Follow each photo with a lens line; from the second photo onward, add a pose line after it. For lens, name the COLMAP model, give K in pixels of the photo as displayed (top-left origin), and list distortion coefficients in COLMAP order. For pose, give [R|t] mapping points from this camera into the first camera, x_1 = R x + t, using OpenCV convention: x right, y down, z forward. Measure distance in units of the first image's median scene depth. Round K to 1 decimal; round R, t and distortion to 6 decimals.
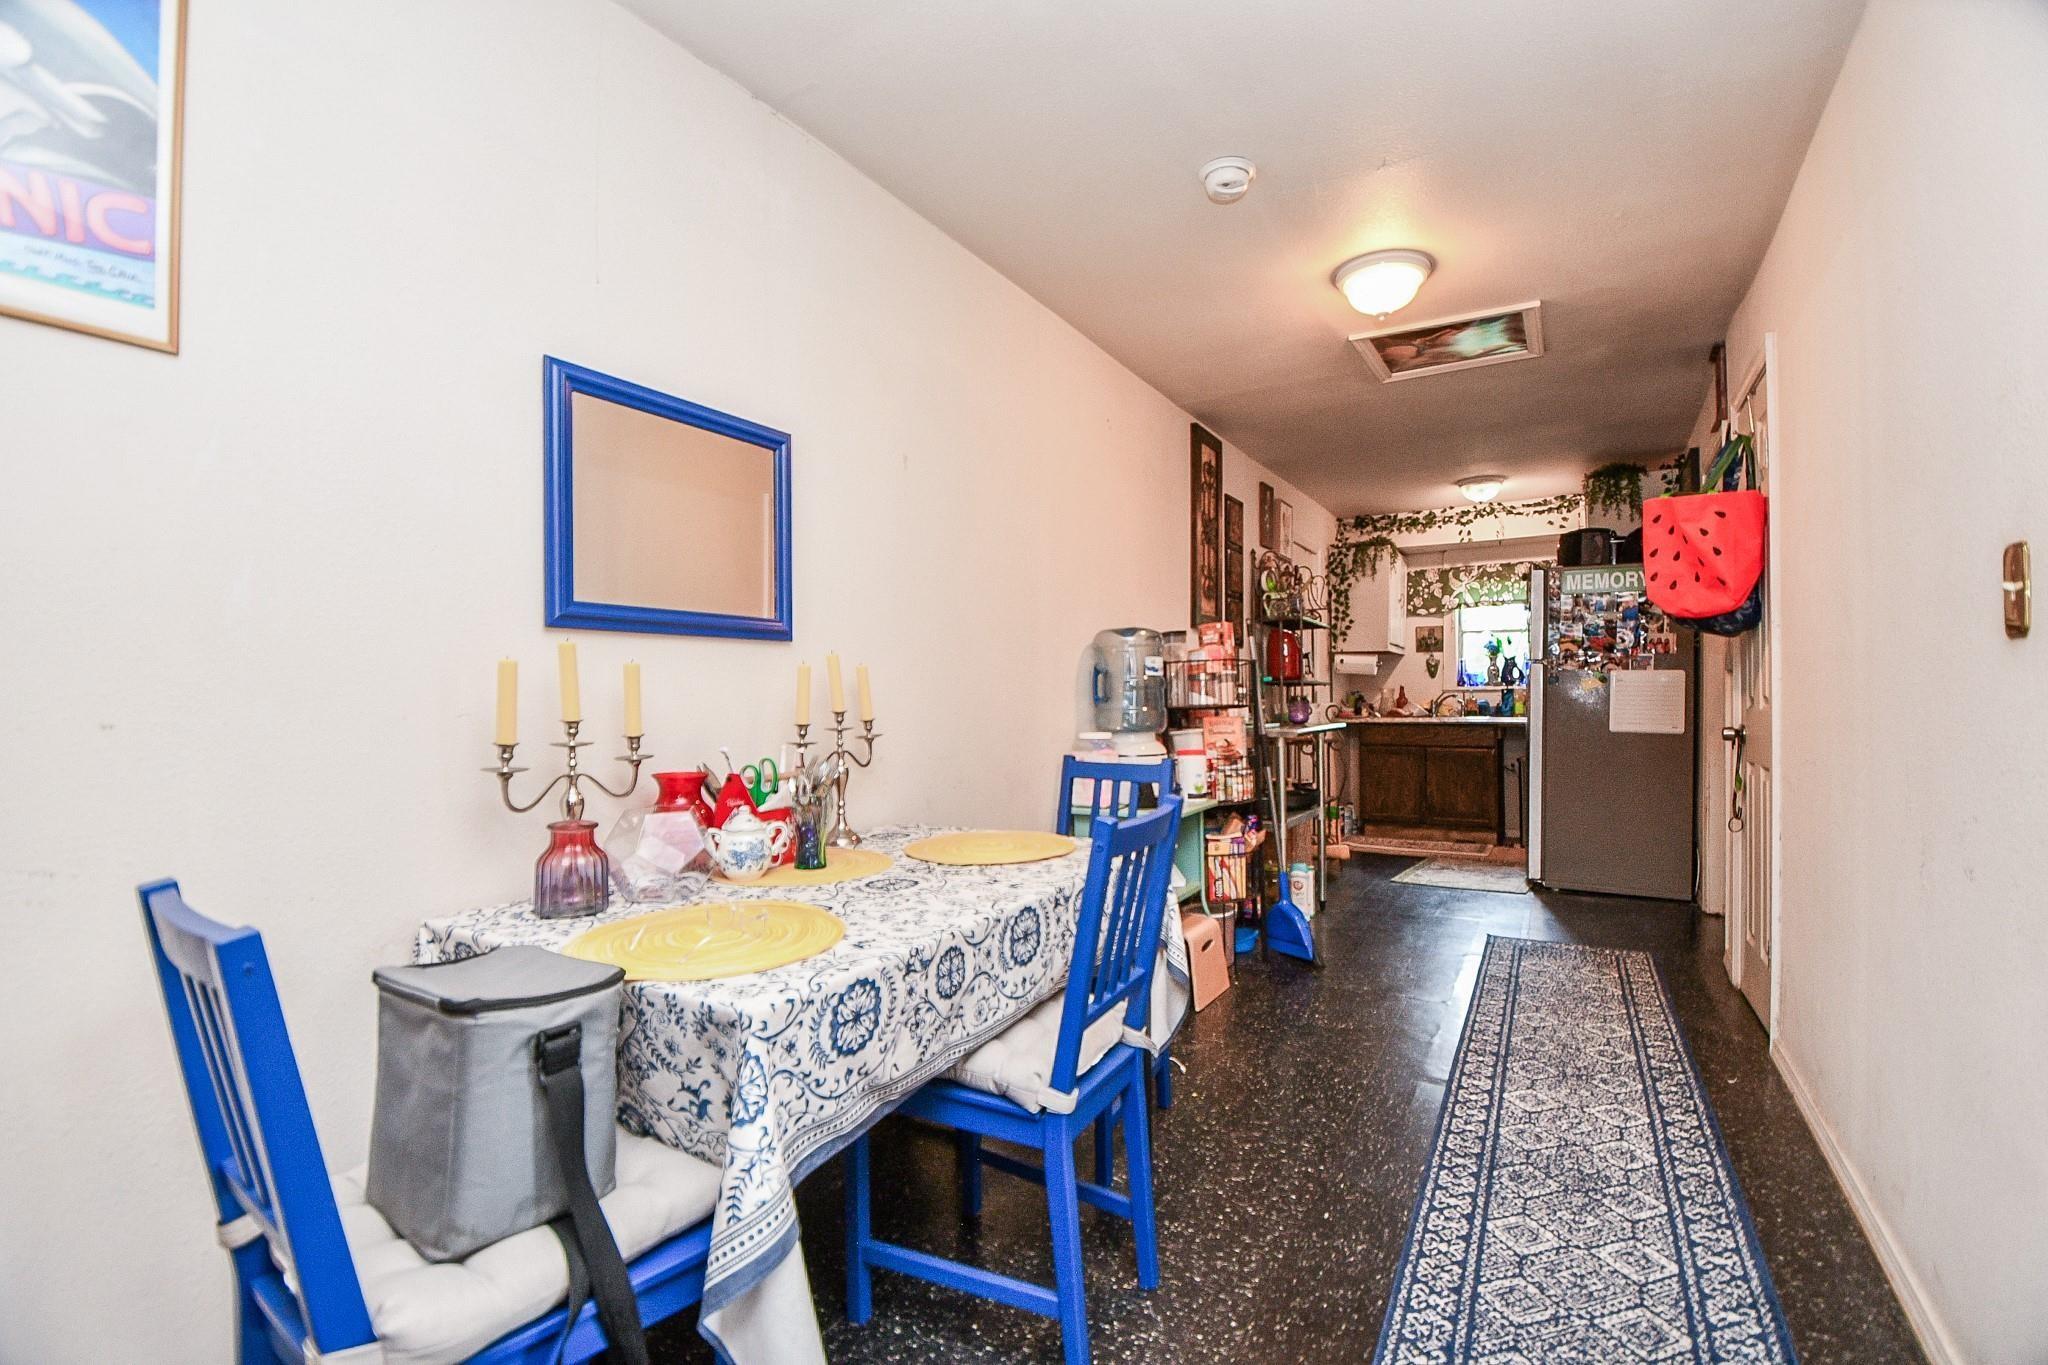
lens RADIAL K [[898.7, 0, 1027.1], [0, 898.7, 680.5], [0, 0, 1]] dist [-0.019709, 0.000036]
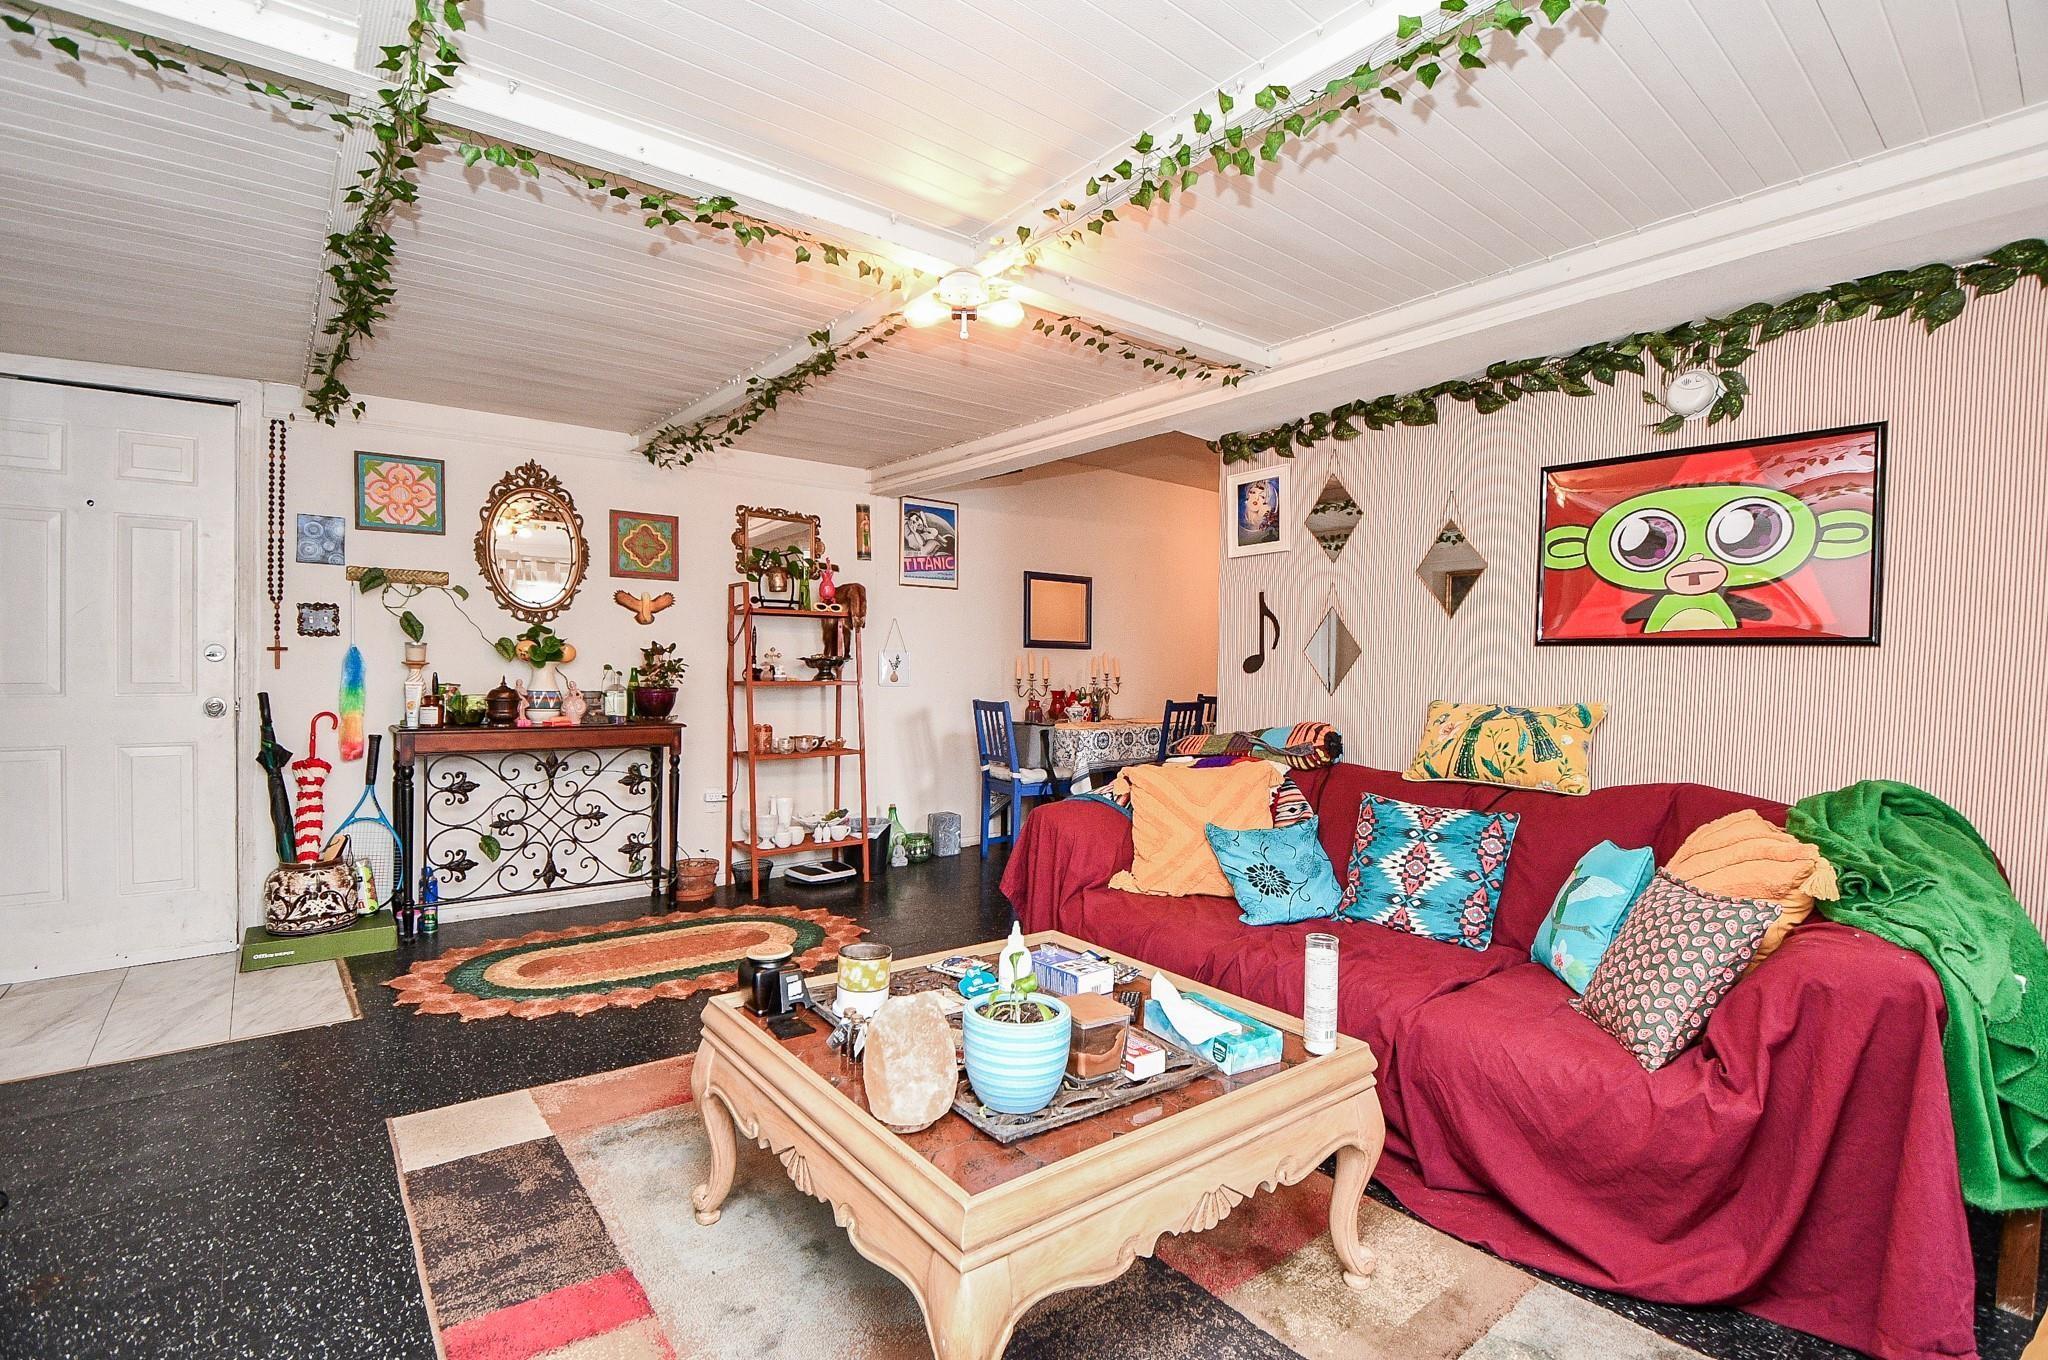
lens RADIAL K [[898.7, 0, 1022.1], [0, 898.7, 674.0], [0, 0, 1]] dist [-0.019709, 0.000036]
pose [[0.943107, 0.015875, -0.332111, 0.599856], [-0.011595, 0.999822, 0.014865, -0.006817], [0.332288, -0.010169, 0.943123, -2.207745]]
